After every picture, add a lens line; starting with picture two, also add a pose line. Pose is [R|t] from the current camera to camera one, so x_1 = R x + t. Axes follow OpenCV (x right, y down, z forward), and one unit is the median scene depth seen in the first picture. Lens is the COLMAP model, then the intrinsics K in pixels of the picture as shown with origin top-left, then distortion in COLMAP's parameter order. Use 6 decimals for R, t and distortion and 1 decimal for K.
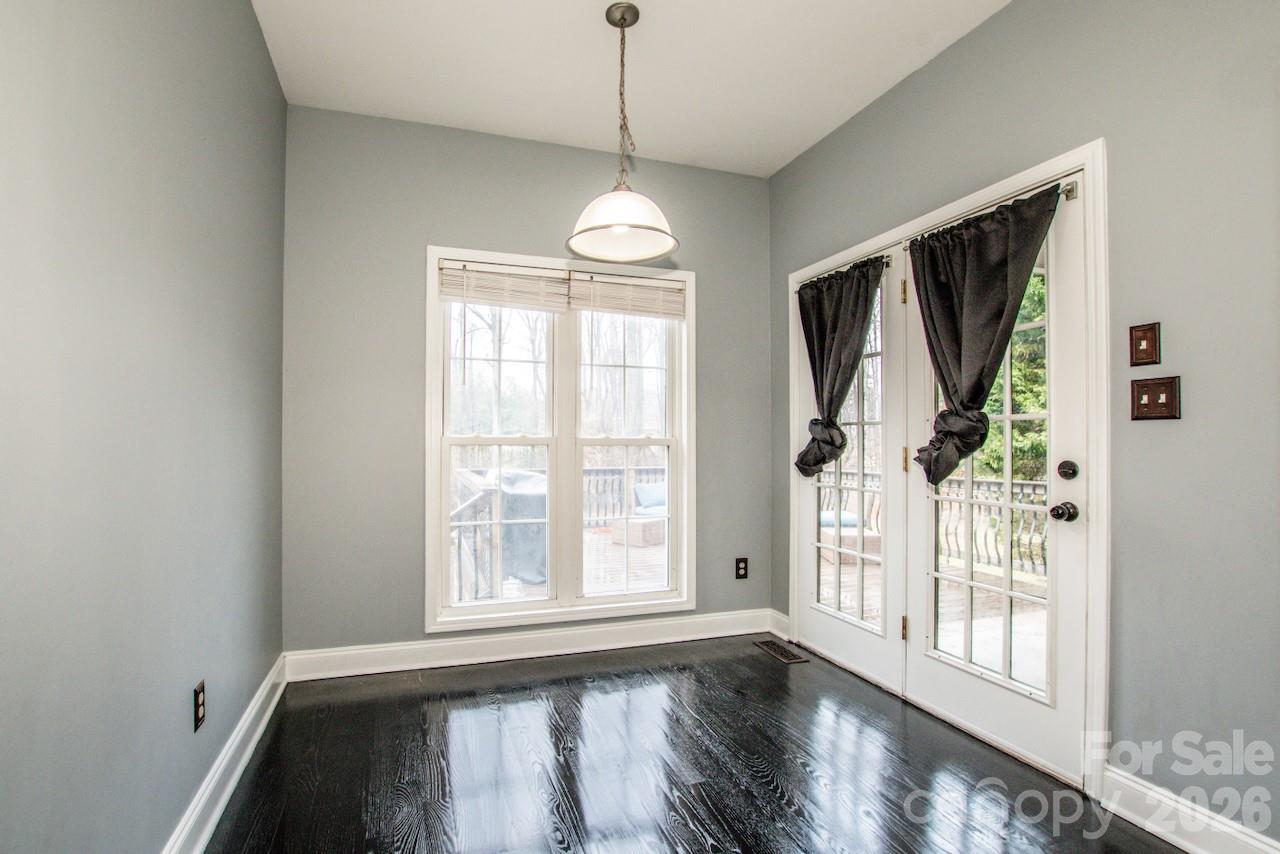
lens RADIAL K [[603.6, 0, 628.0], [0, 603.6, 436.7], [0, 0, 1]] dist [-0.033544, 0.001217]
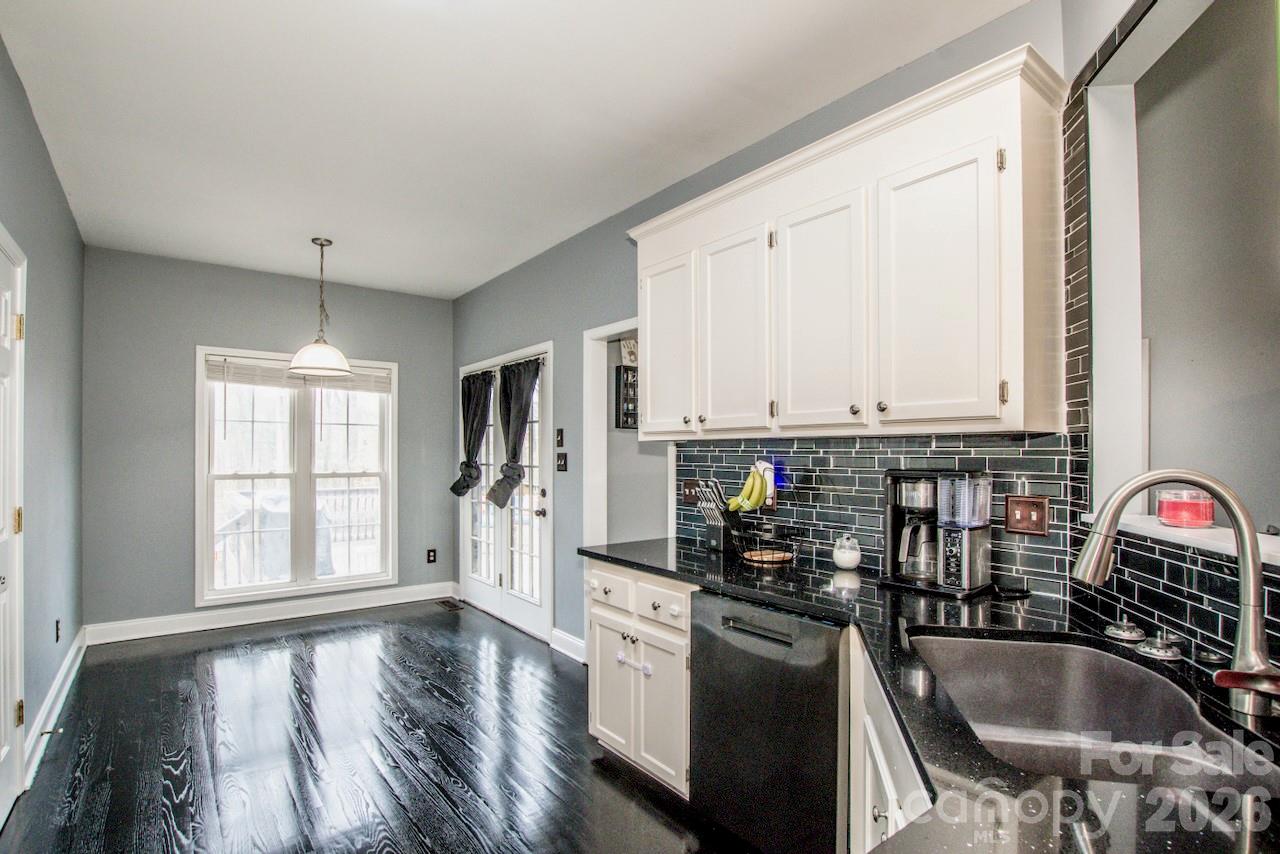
lens RADIAL K [[603.6, 0, 624.0], [0, 603.6, 446.2], [0, 0, 1]] dist [-0.033544, 0.001217]
pose [[0.953339, 0.001998, 0.301896, 0.223964], [-0.000551, 0.999988, -0.004879, -0.061133], [-0.301902, 0.004485, 0.953328, -0.697895]]
